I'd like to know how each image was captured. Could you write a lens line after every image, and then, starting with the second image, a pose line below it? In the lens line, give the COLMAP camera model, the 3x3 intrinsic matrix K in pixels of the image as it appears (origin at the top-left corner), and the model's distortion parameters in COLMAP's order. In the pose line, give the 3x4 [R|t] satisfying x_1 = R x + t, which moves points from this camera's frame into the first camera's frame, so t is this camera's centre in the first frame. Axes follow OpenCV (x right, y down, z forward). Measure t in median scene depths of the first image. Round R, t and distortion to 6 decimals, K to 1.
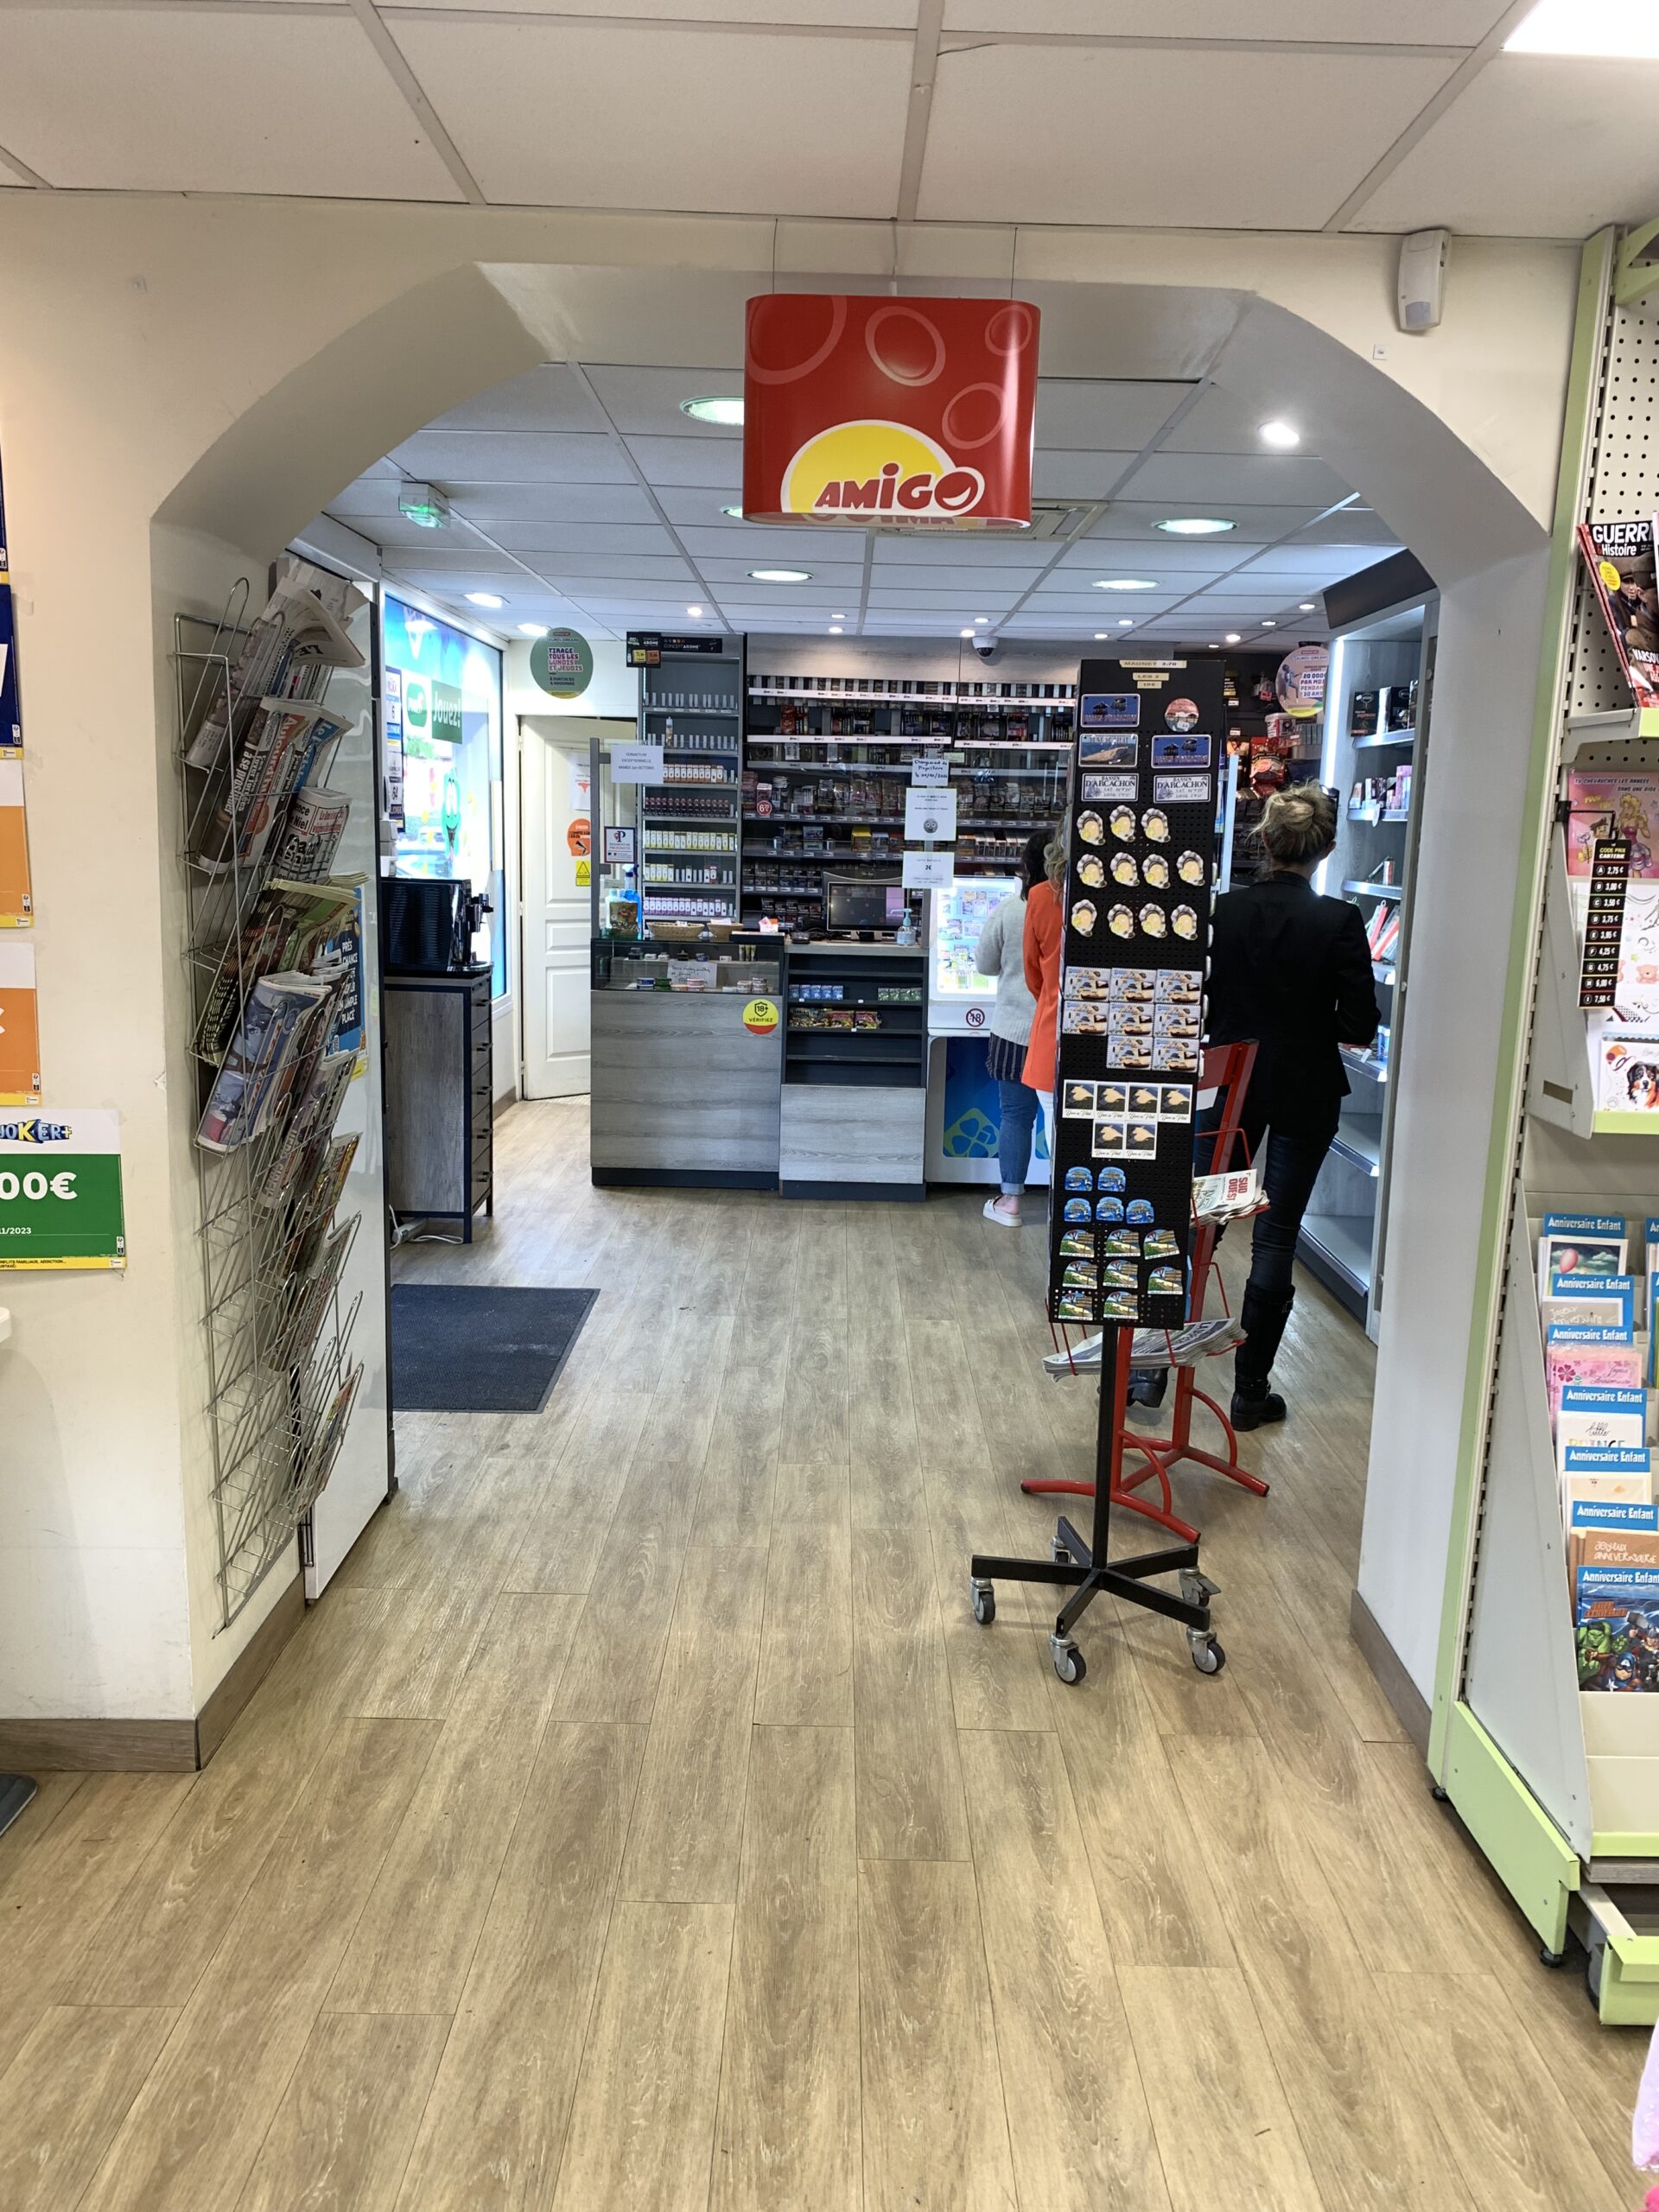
lens RADIAL K [[1699.9, 0, 846.4], [0, 1699.9, 1119.7], [0, 0, 1]] dist [0.032653, -0.037209]
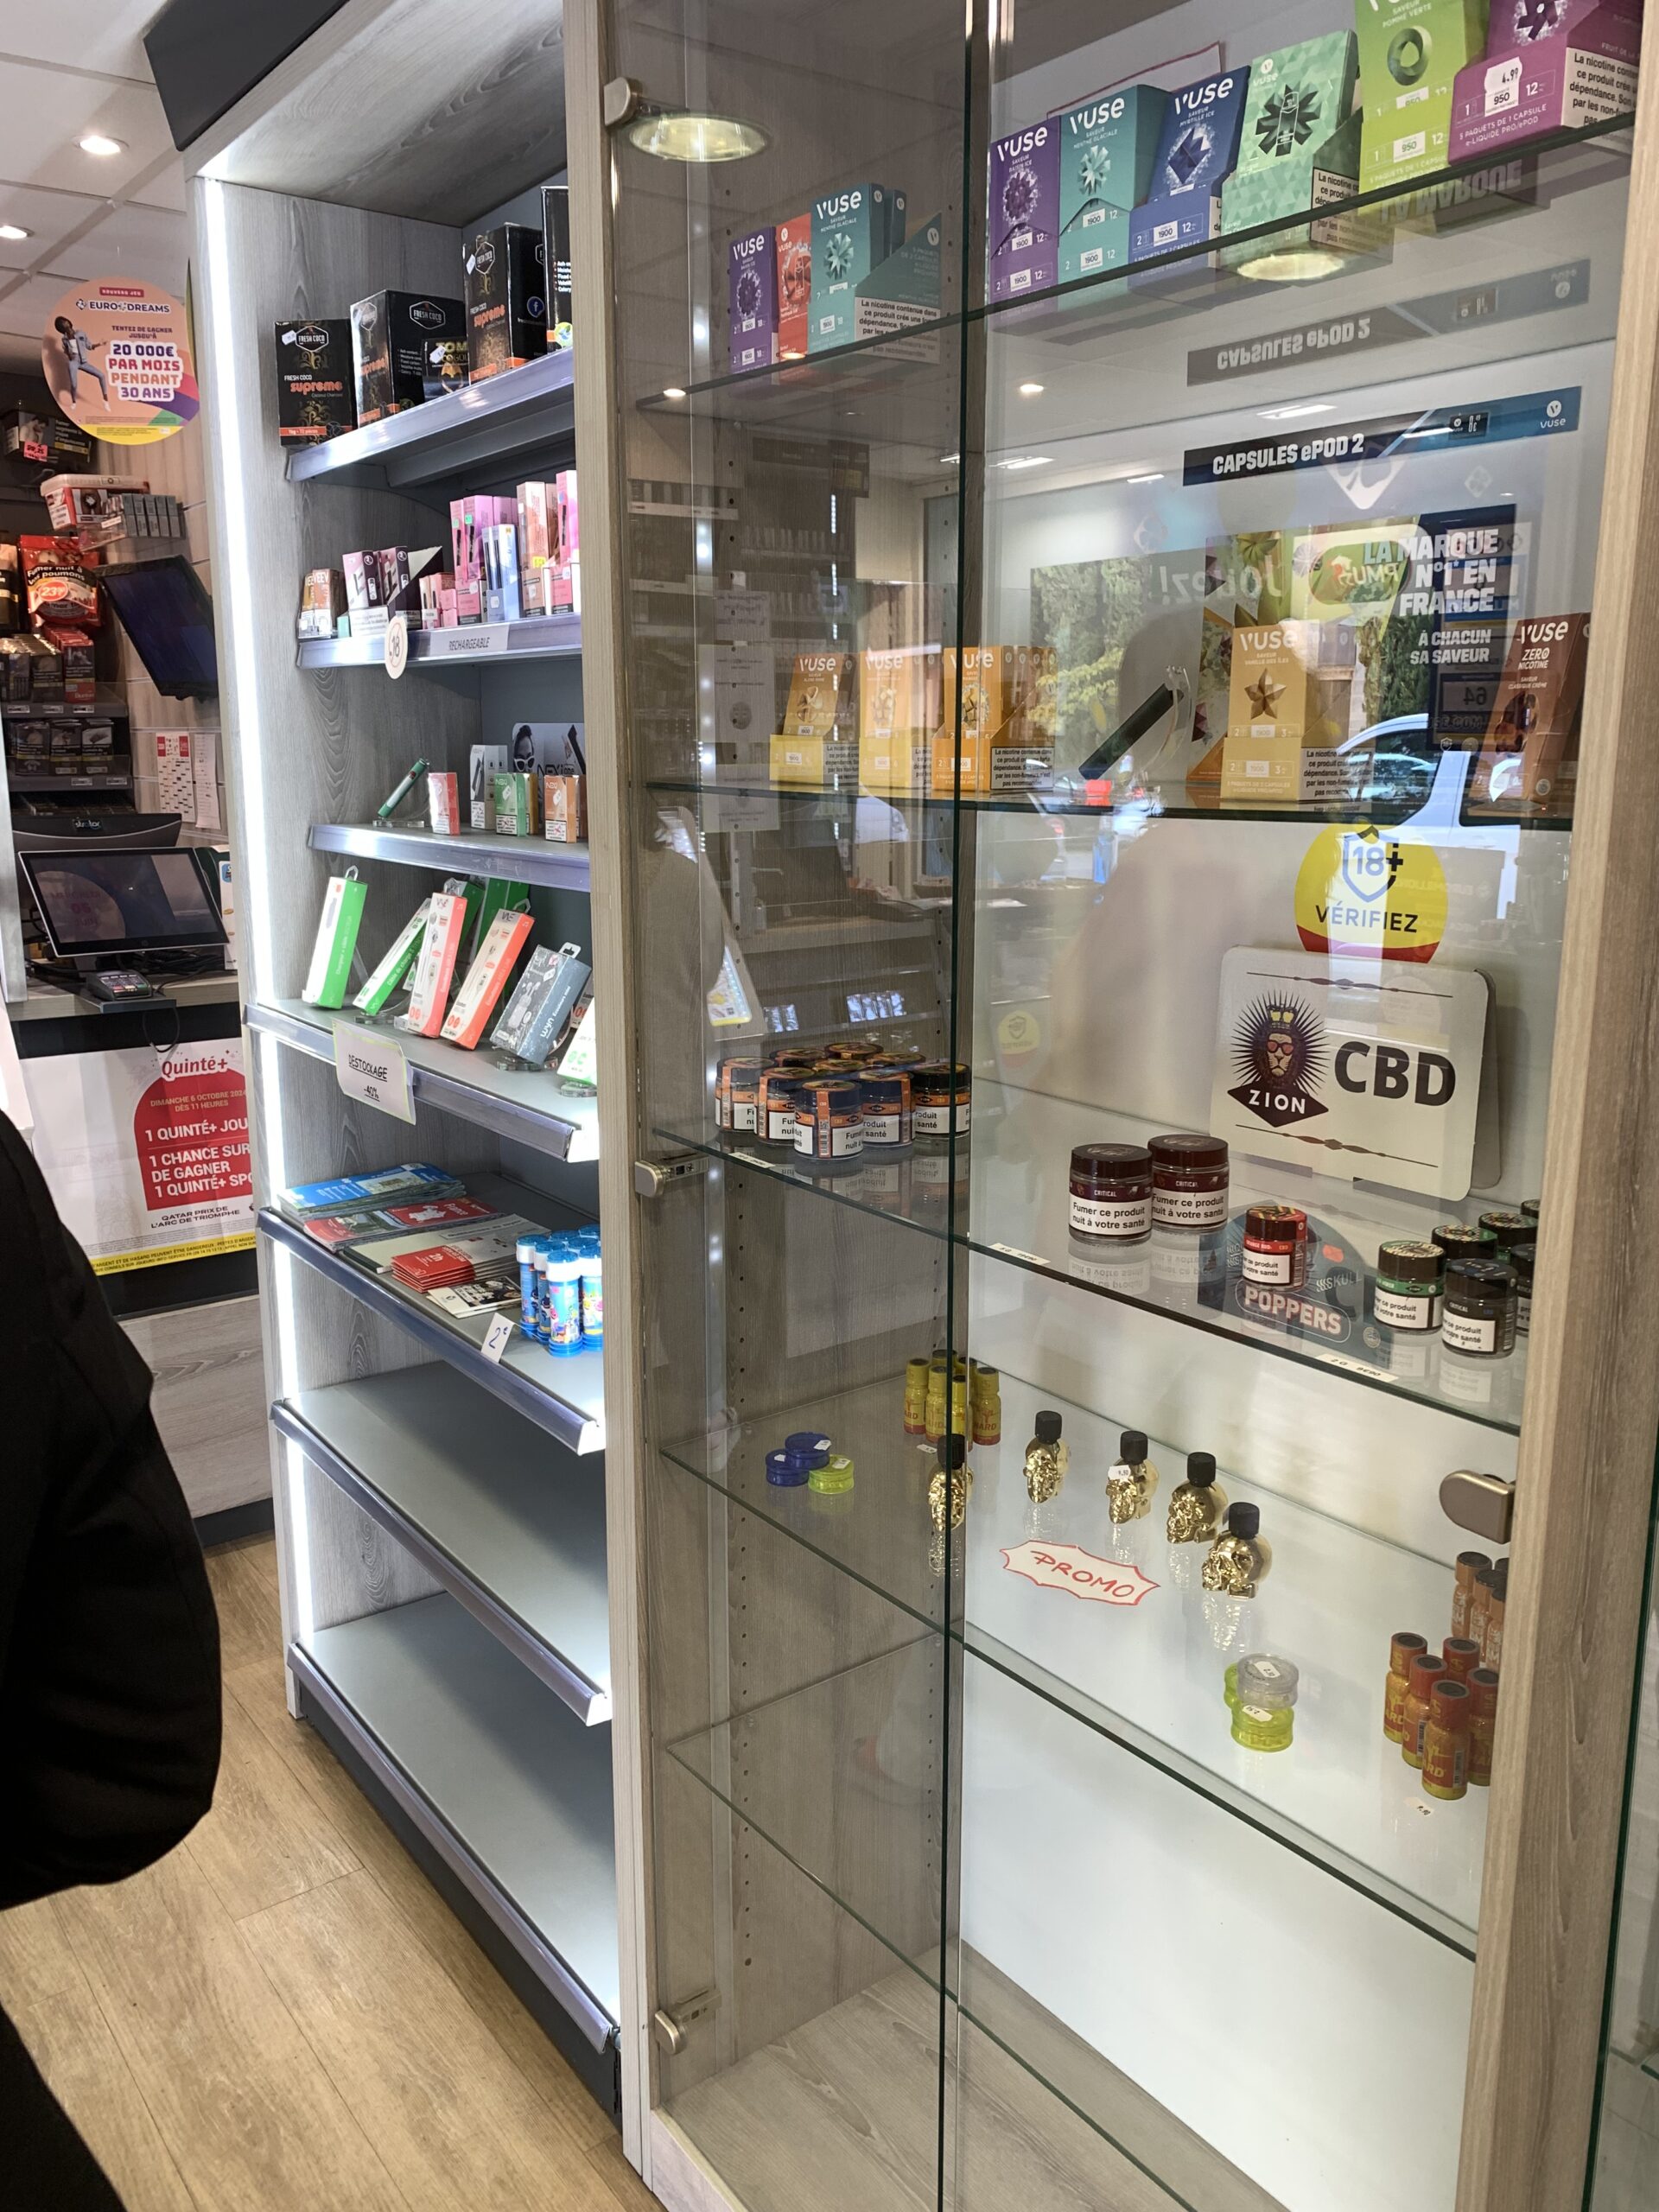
lens RADIAL K [[1699.9, 0, 849.9], [0, 1699.9, 1082.6], [0, 0, 1]] dist [0.032653, -0.037209]
pose [[0.790915, -0.141304, 0.595387, 0.149150], [0.121775, 0.989858, 0.073159, -0.096588], [-0.599687, 0.014641, 0.800101, 0.624179]]
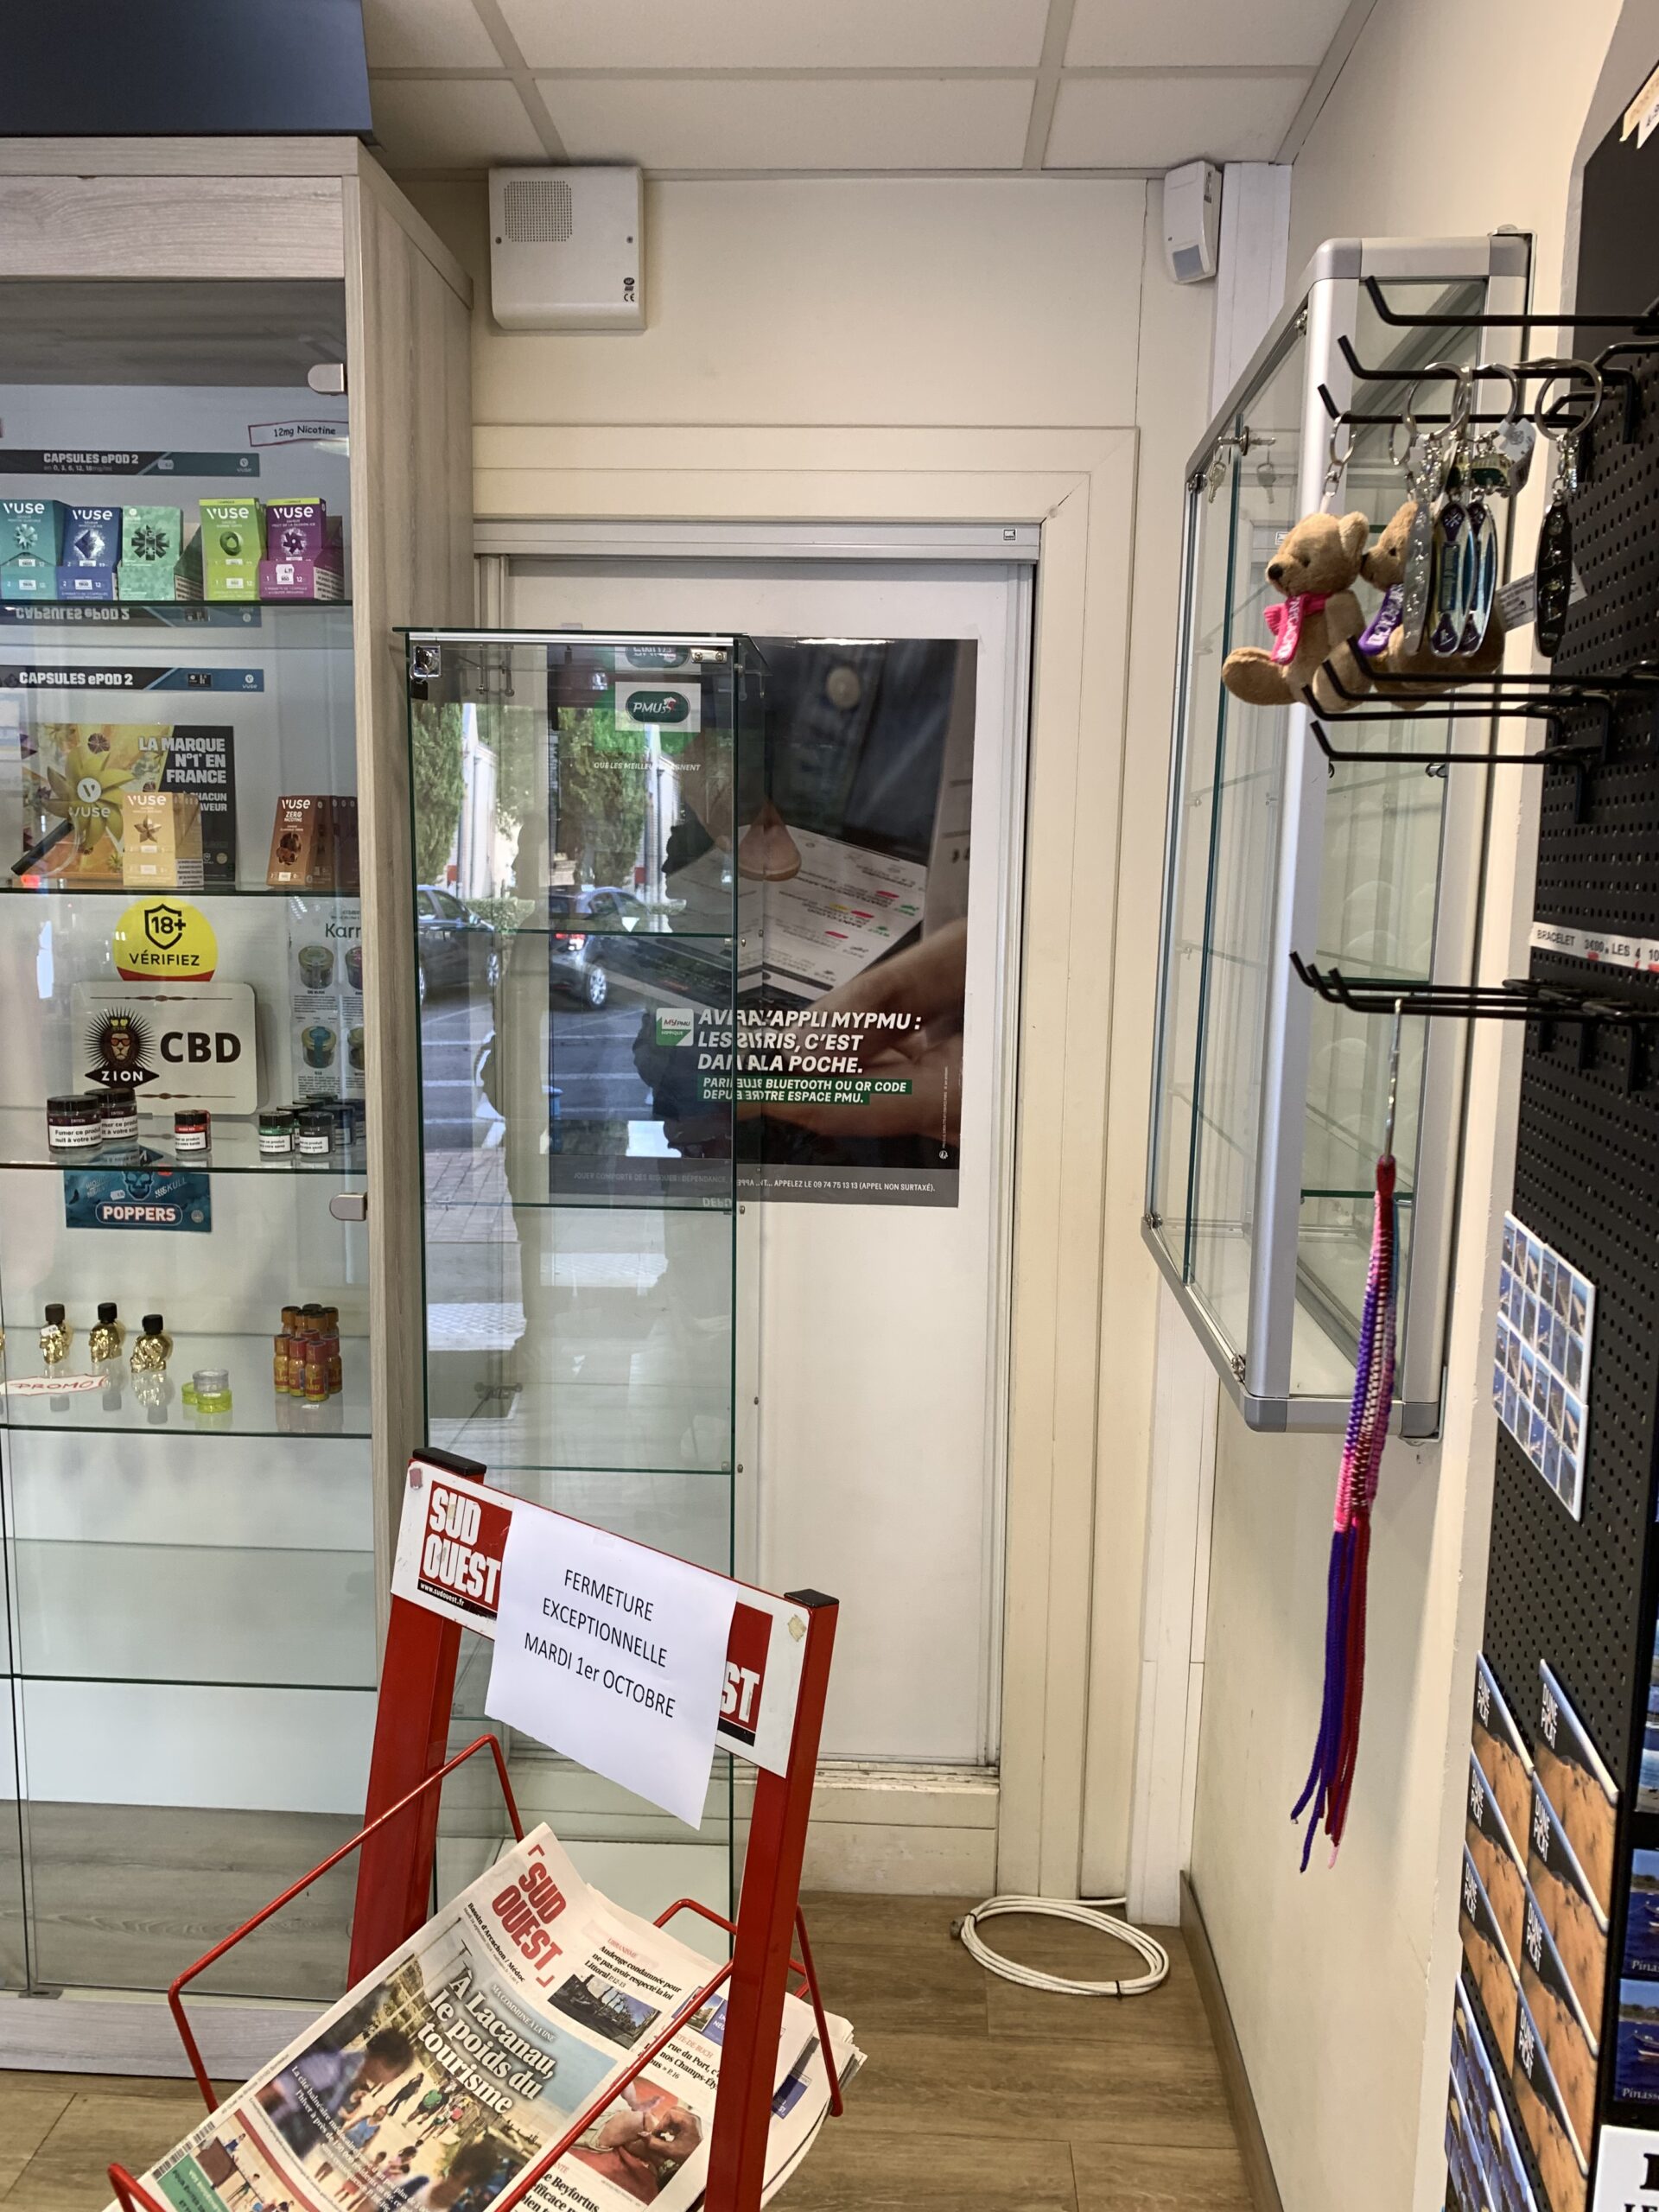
lens RADIAL K [[1699.9, 0, 841.1], [0, 1699.9, 1112.1], [0, 0, 1]] dist [0.032653, -0.037209]
pose [[0.047262, -0.166744, 0.984867, -0.036550], [0.157459, 0.974885, 0.157498, -0.096350], [-0.986394, 0.147632, 0.072330, 0.592794]]
